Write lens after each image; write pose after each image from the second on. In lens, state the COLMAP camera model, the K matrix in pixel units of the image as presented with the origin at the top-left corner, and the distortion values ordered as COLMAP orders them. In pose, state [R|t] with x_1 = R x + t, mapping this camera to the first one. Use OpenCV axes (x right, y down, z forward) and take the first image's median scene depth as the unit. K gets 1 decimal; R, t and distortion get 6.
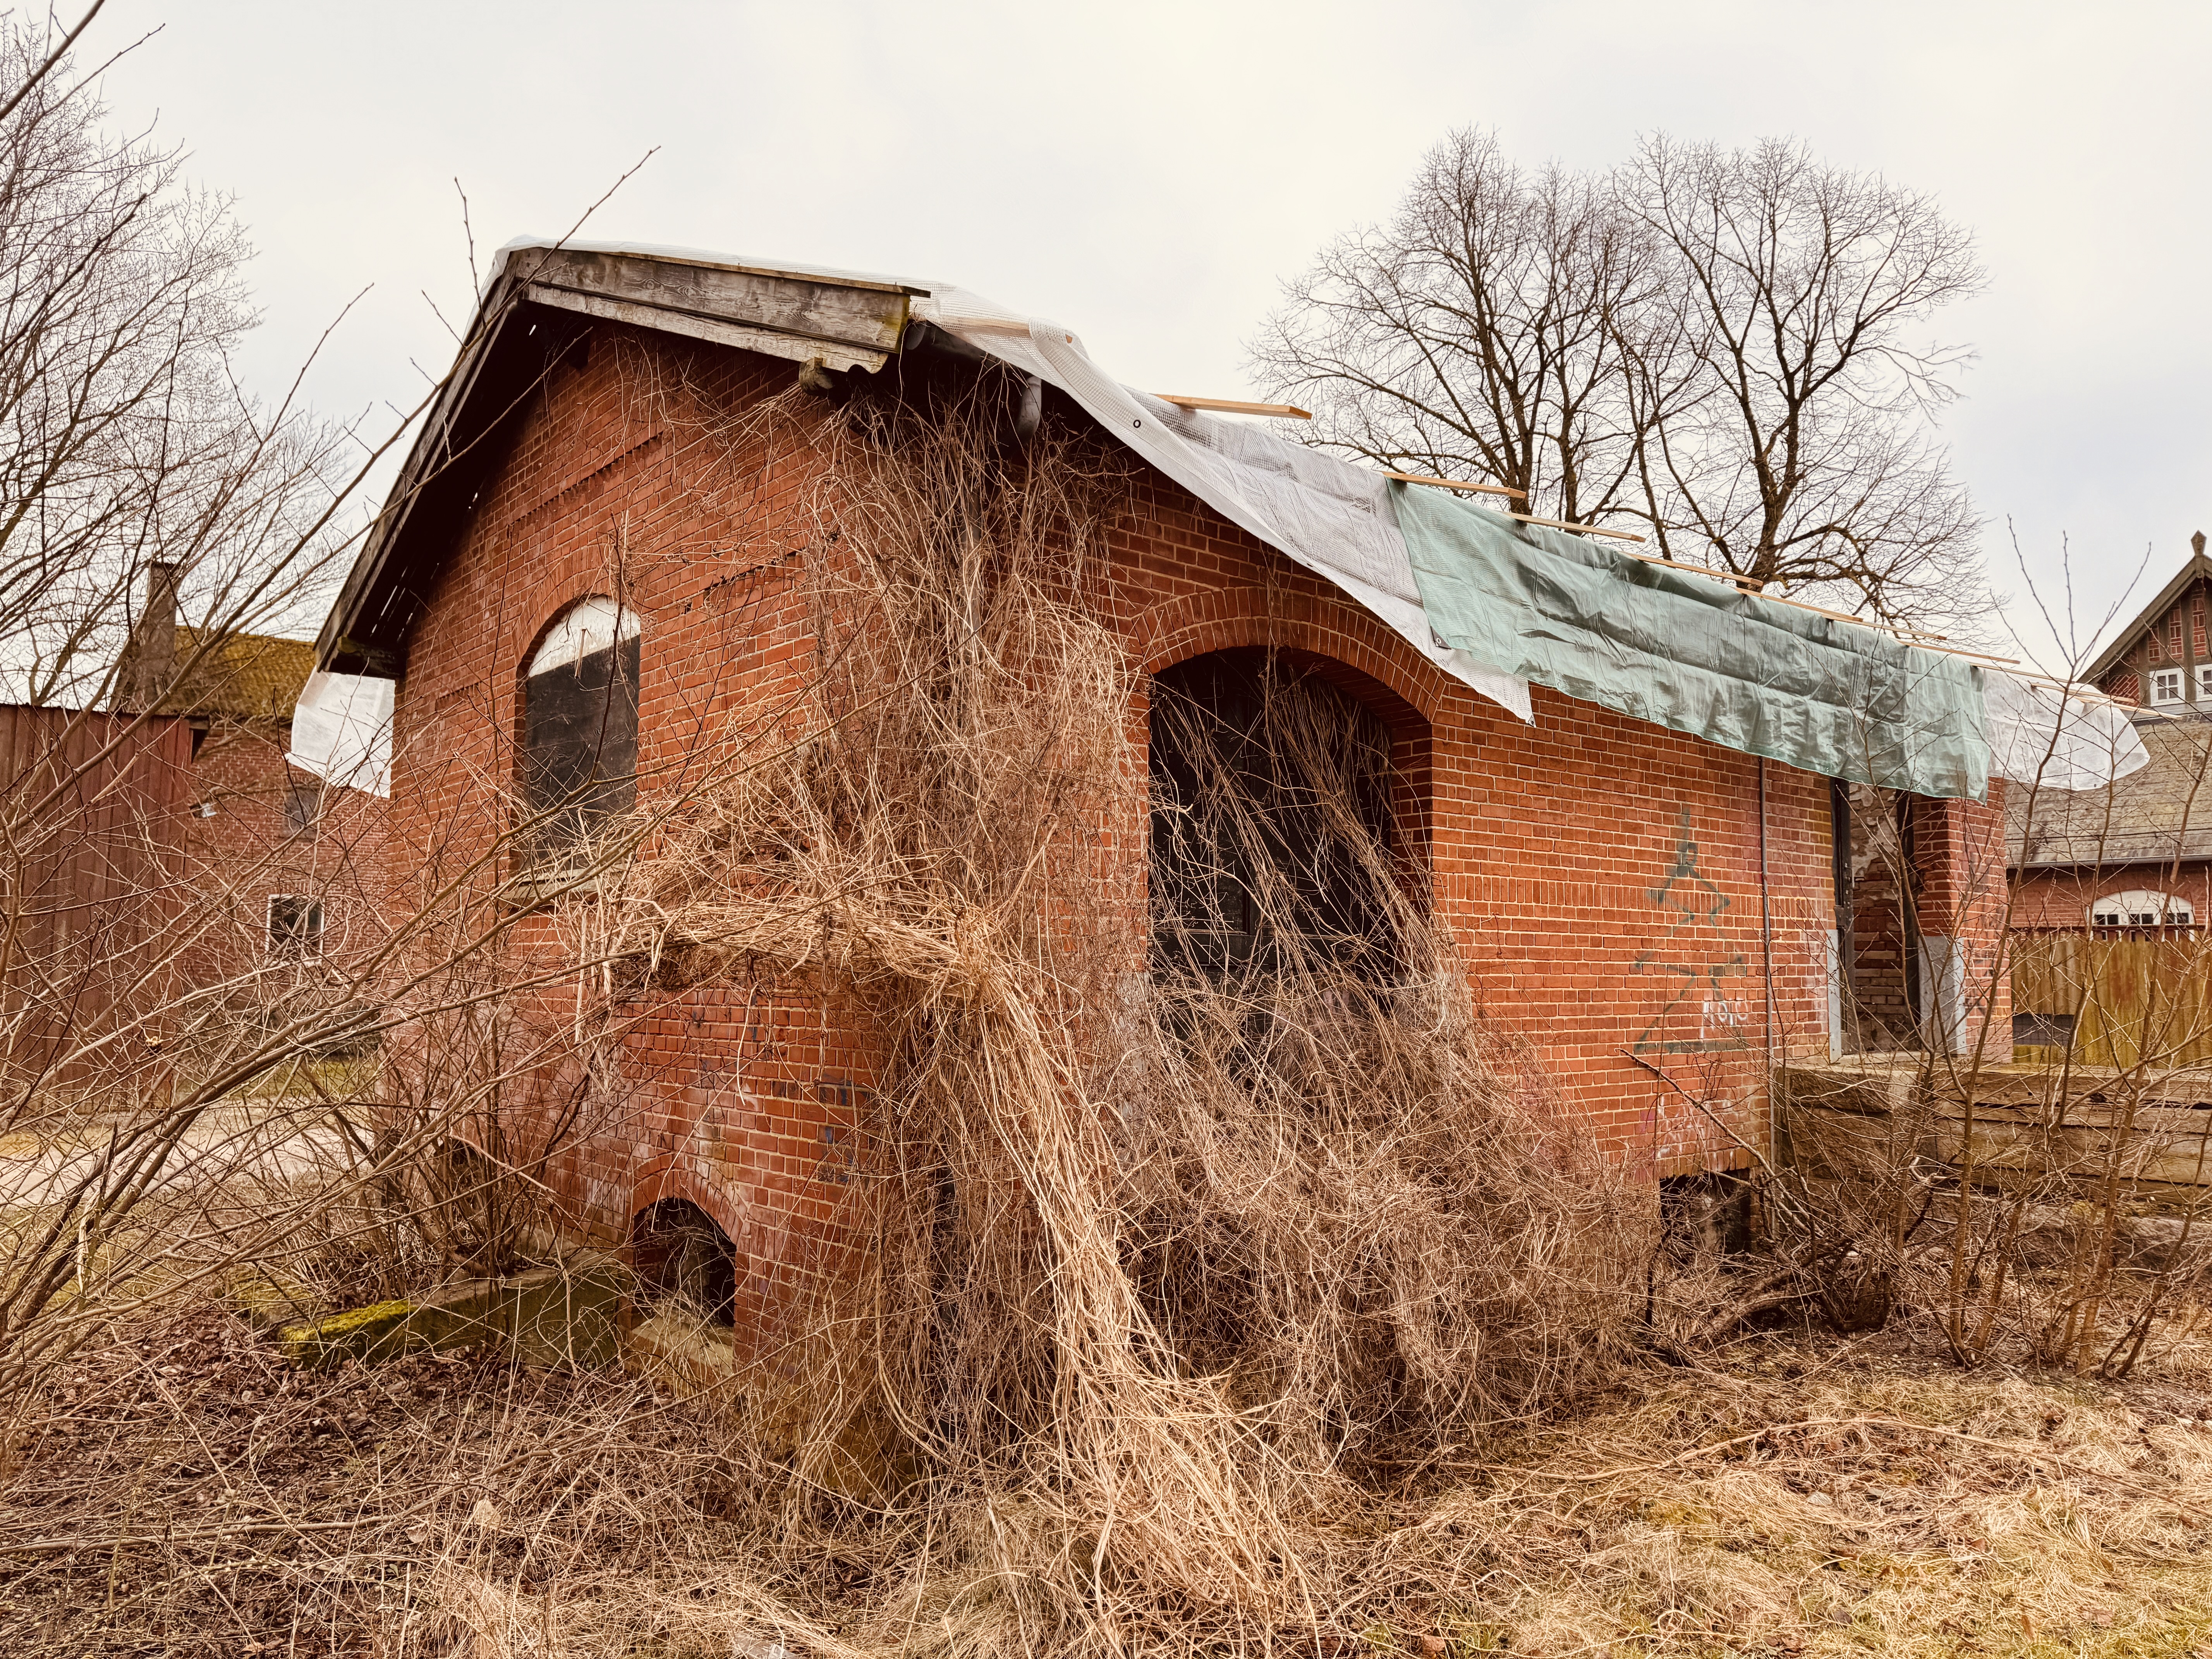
lens RADIAL K [[1545.2, 0, 1100.8], [0, 1545.2, 829.1], [0, 0, 1]] dist [0.086110, -0.083437]
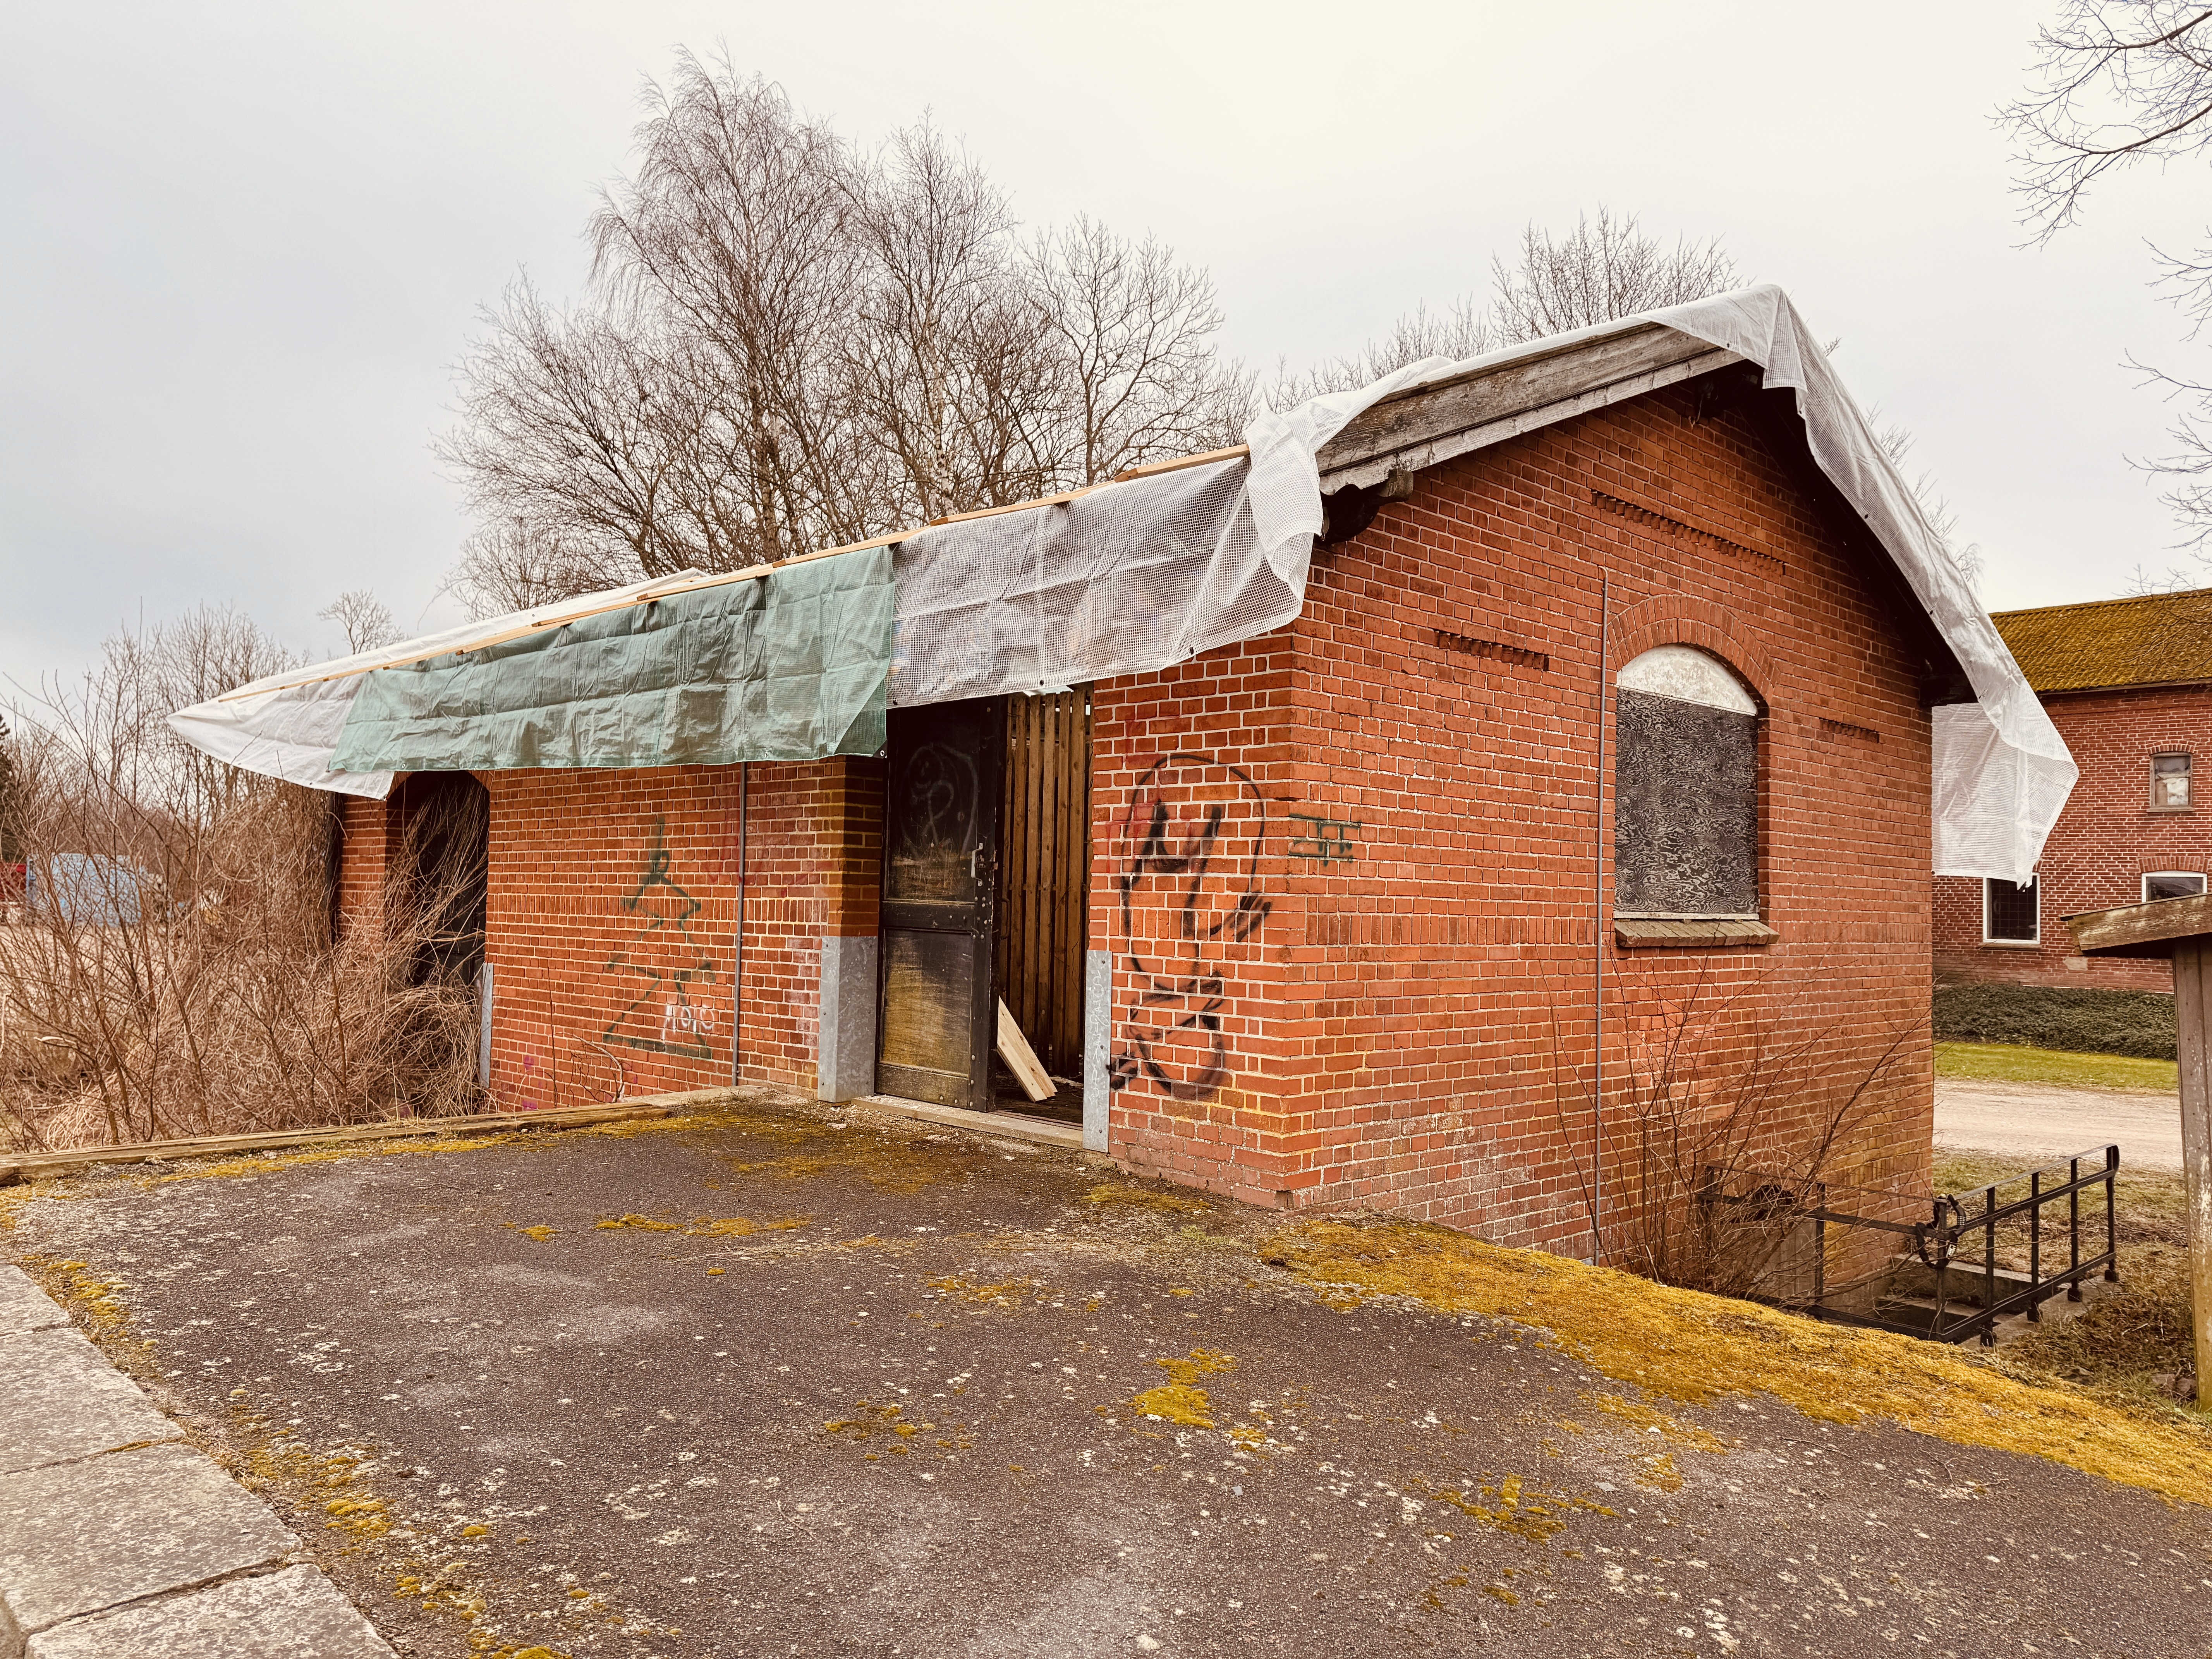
lens RADIAL K [[1545.2, 0, 1118.5], [0, 1545.2, 847.7], [0, 0, 1]] dist [0.086110, -0.083437]
pose [[0.082549, -0.045331, -0.995555, 1.470257], [0.064647, 0.997105, -0.040041, 0.069475], [0.994488, -0.061054, 0.085241, 1.245650]]
